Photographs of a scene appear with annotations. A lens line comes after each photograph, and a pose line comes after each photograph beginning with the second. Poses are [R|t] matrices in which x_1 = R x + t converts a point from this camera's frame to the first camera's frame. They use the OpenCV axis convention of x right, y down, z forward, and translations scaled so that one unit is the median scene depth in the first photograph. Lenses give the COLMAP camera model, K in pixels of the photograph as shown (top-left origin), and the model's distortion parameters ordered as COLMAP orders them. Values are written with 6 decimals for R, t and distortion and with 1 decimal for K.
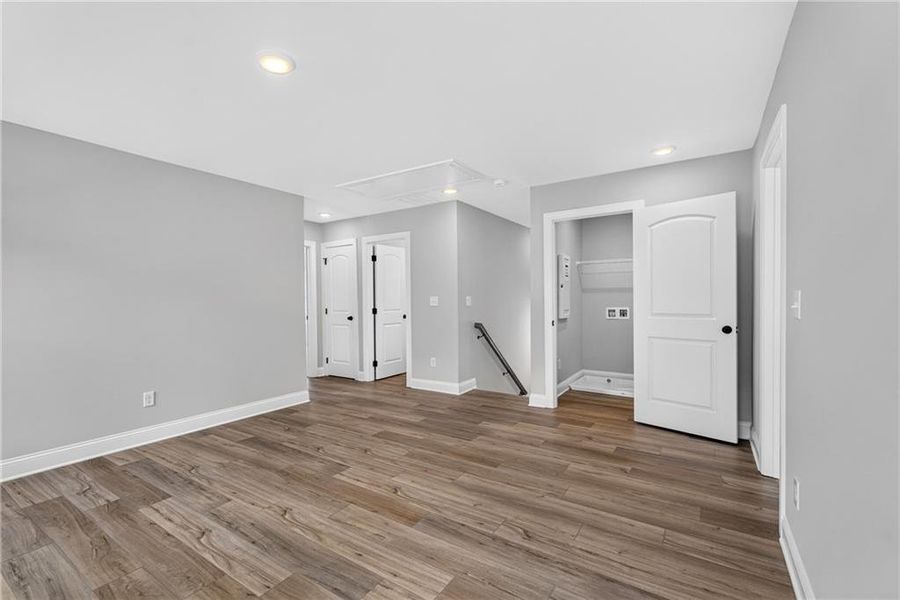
lens RADIAL K [[393.9, 0, 443.3], [0, 393.9, 301.6], [0, 0, 1]] dist [0.004193, 0.000199]
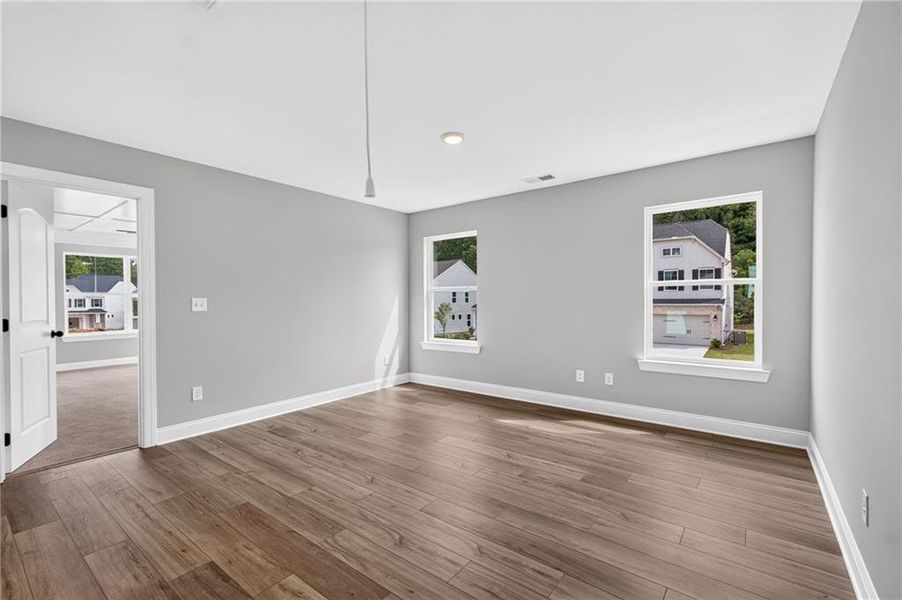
lens RADIAL K [[394.8, 0, 444.3], [0, 394.8, 301.6], [0, 0, 1]] dist [0.004193, 0.000199]
pose [[-0.996927, 0.015941, 0.076700, -0.342248], [0.016997, 0.999769, 0.013131, -0.007651], [-0.076473, 0.014394, -0.996968, 1.730299]]
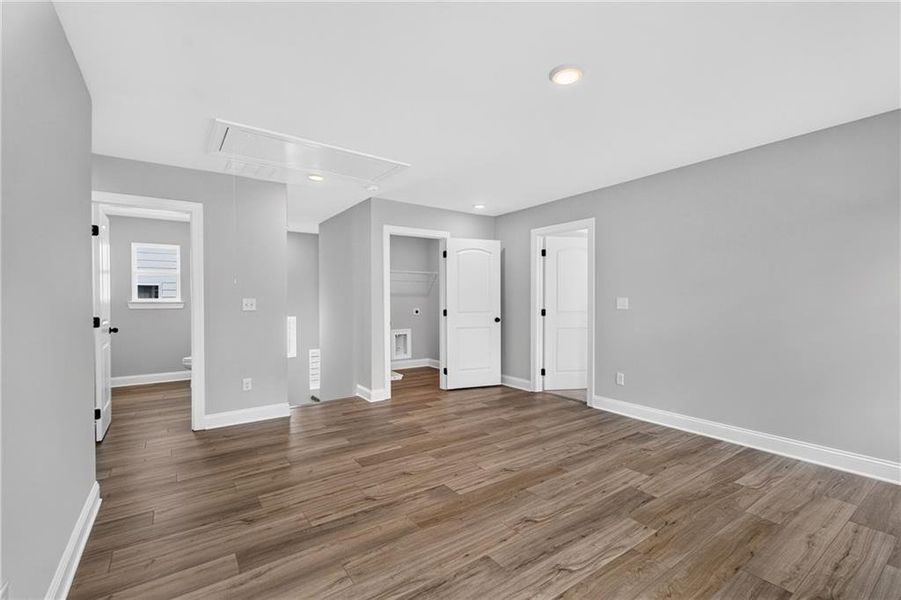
lens RADIAL K [[394.3, 0, 443.8], [0, 394.3, 301.6], [0, 0, 1]] dist [0.004193, 0.000199]
pose [[0.369912, 0.004871, 0.929054, -1.053881], [0.008246, 0.999930, -0.008525, 0.005071], [-0.929030, 0.010815, 0.369846, 0.638870]]
